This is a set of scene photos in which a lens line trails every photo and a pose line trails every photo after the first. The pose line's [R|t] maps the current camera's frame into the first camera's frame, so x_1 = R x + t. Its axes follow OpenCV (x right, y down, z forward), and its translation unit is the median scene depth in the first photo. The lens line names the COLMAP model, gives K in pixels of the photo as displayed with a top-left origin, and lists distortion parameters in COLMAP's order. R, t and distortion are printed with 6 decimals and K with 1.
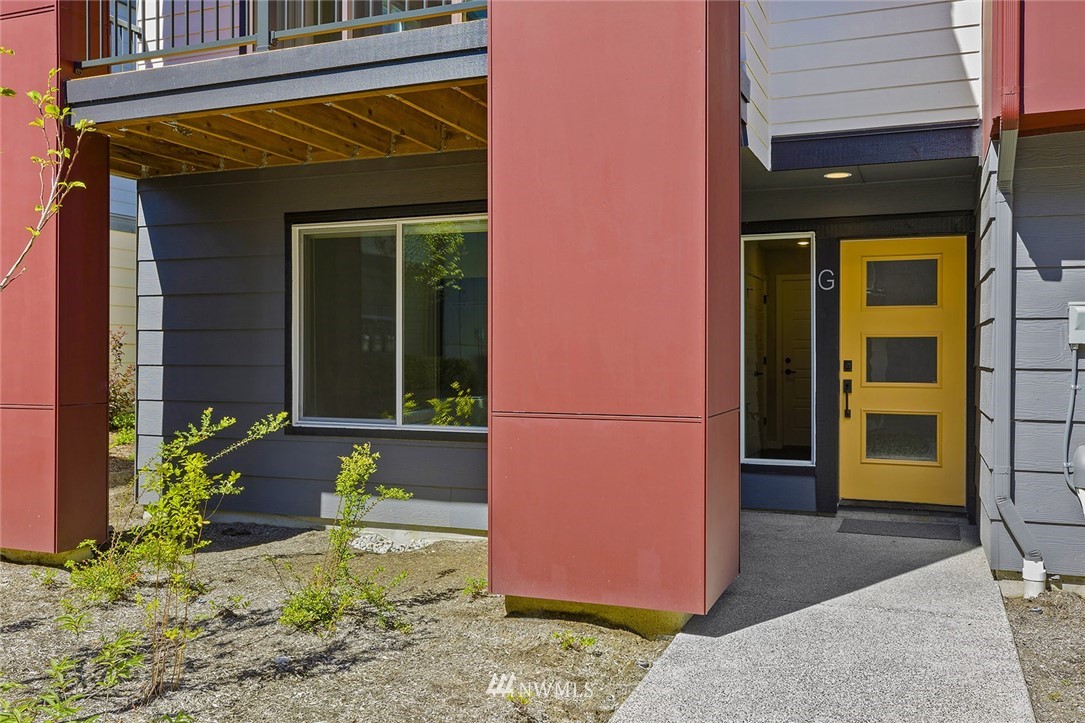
lens RADIAL K [[962.3, 0, 540.7], [0, 962.3, 319.8], [0, 0, 1]] dist [-0.004041, -0.001951]
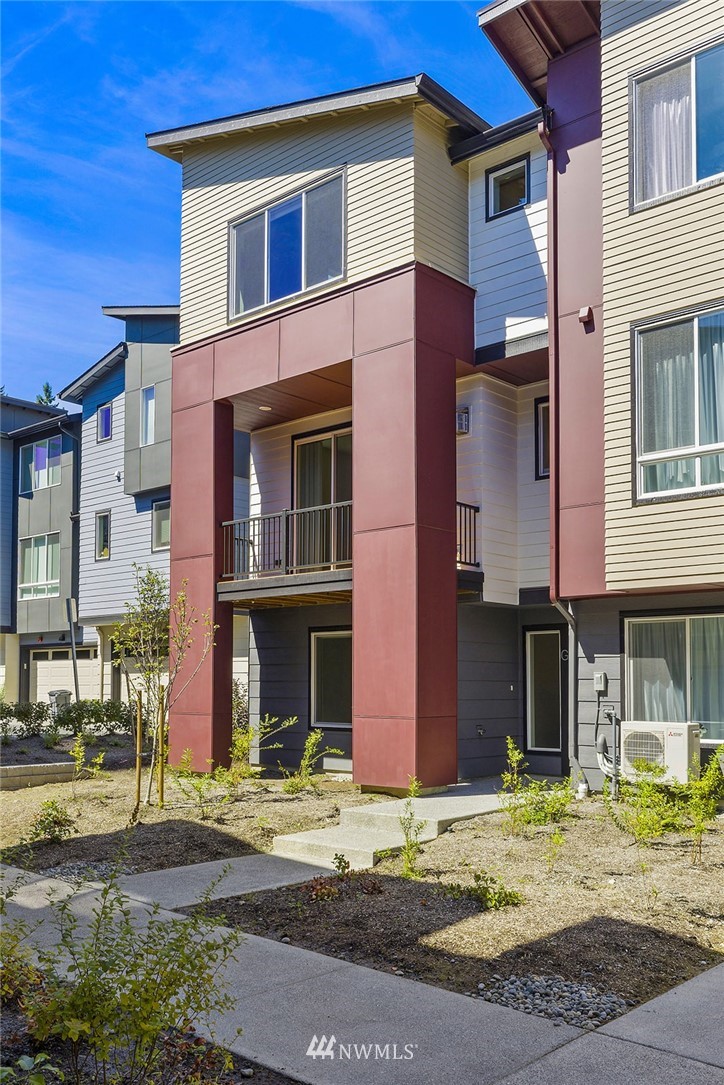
lens RADIAL K [[962.3, 0, 362.0], [0, 962.3, 542.5], [0, 0, 1]] dist [-0.004041, -0.001951]
pose [[0.941774, -0.045344, -0.333176, 0.725780], [0.008315, 0.993703, -0.111736, -0.068021], [0.336145, 0.102459, 0.936221, -1.276874]]
